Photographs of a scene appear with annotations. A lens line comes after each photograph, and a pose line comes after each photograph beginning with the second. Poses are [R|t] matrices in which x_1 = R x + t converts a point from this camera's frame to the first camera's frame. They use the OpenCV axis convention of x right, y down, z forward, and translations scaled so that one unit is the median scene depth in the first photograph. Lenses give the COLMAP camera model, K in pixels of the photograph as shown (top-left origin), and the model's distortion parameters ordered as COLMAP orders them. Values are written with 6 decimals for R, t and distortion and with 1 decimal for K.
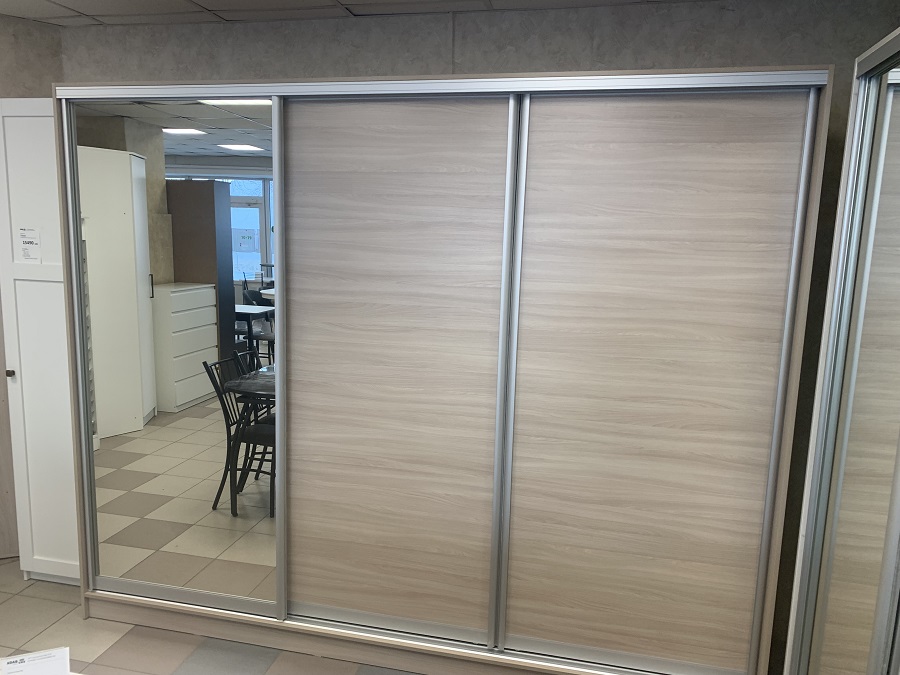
lens RADIAL K [[690.1, 0, 458.1], [0, 690.1, 331.6], [0, 0, 1]] dist [0.017373, -0.010794]
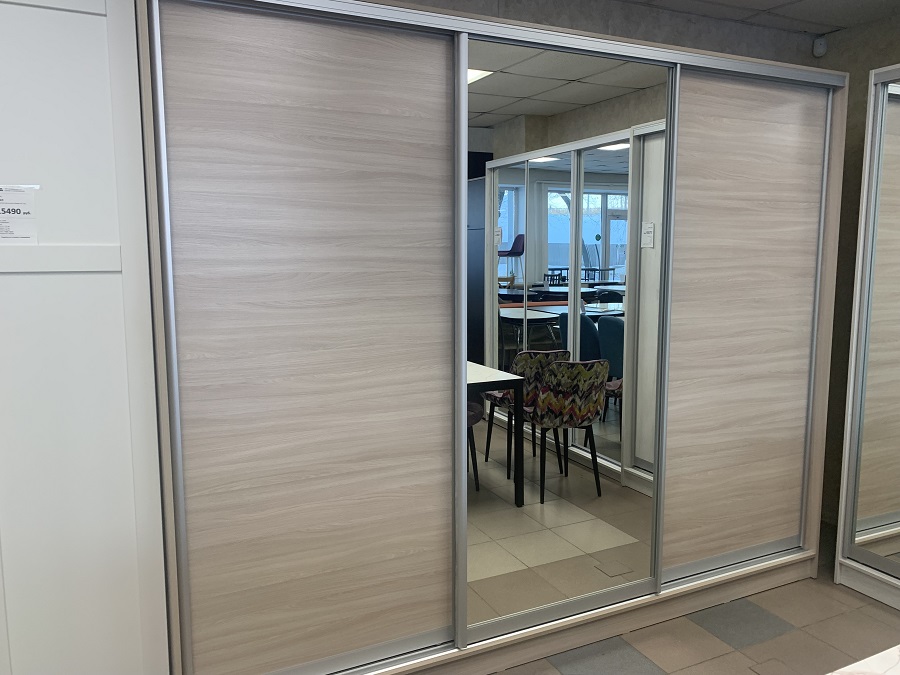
lens RADIAL K [[690.1, 0, 451.6], [0, 690.1, 332.2], [0, 0, 1]] dist [0.017373, -0.010794]
pose [[0.779931, -0.105010, 0.616993, -0.869524], [0.116344, 0.992967, 0.021931, 0.010076], [-0.614957, 0.054679, 0.786663, 0.361369]]
